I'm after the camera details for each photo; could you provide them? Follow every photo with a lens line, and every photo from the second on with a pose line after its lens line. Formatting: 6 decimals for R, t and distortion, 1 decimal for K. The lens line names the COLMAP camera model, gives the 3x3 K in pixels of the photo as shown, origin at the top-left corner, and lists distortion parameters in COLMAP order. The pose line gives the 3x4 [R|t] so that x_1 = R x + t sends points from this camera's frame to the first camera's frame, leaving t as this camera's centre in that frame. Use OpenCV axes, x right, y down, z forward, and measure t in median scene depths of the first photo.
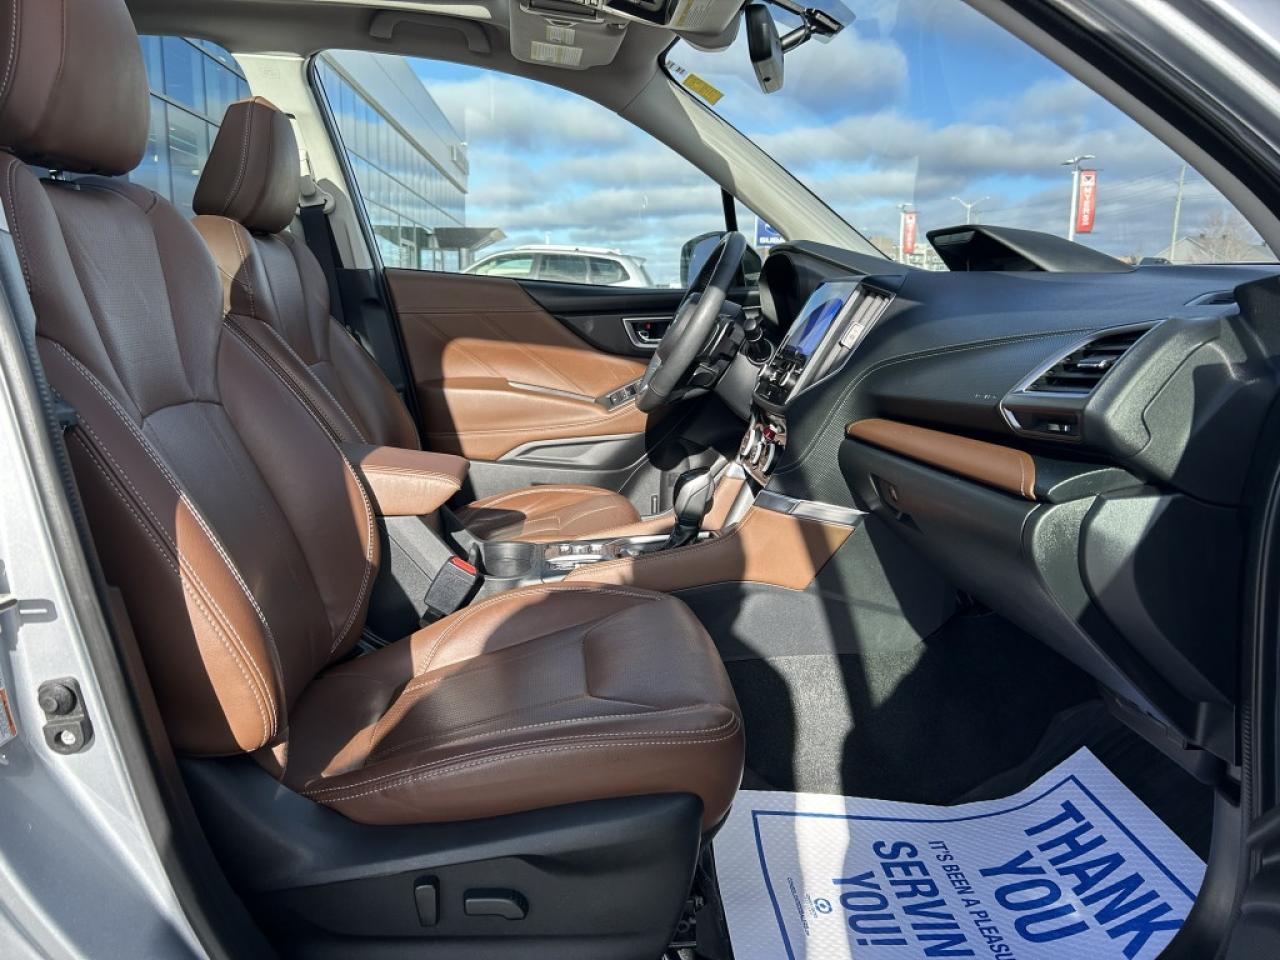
lens RADIAL K [[987.8, 0, 640.0], [0, 987.8, 480.0], [0, 0, 1]] dist [0.063456, -0.105539]
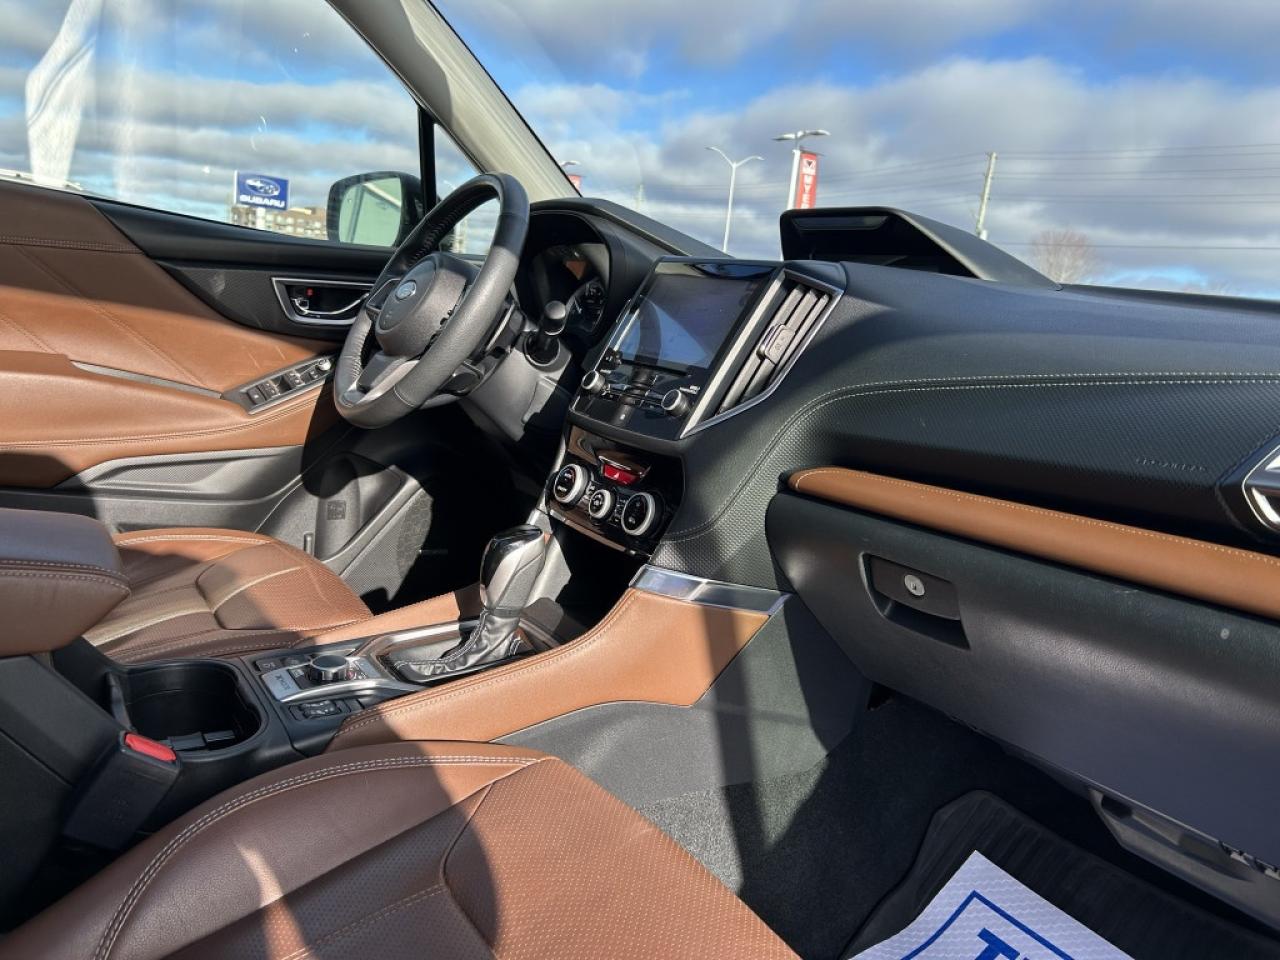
lens RADIAL K [[976.8, 0, 633.2], [0, 976.8, 483.9], [0, 0, 1]] dist [0.057781, -0.088319]
pose [[0.863427, -0.010659, 0.504361, -0.154693], [-0.004849, 0.999555, 0.029425, -0.046109], [-0.504451, -0.027852, 0.862991, 0.310071]]
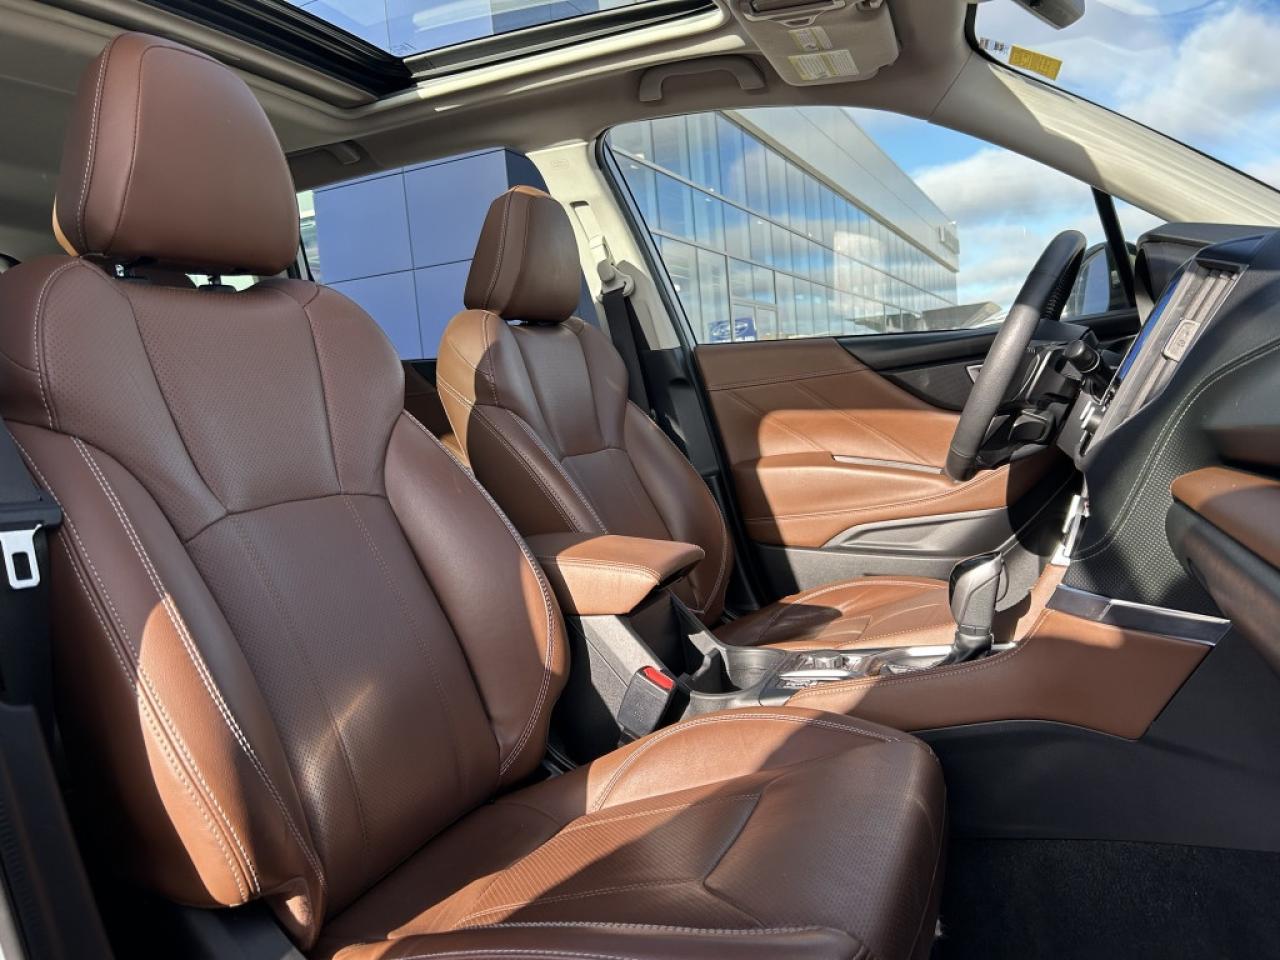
lens RADIAL K [[976.8, 0, 633.2], [0, 976.8, 483.9], [0, 0, 1]] dist [0.057781, -0.088319]
pose [[0.864902, -0.055966, -0.498811, 0.151211], [0.013013, 0.995931, -0.089179, -0.001346], [0.501772, 0.070640, 0.862110, 0.195295]]
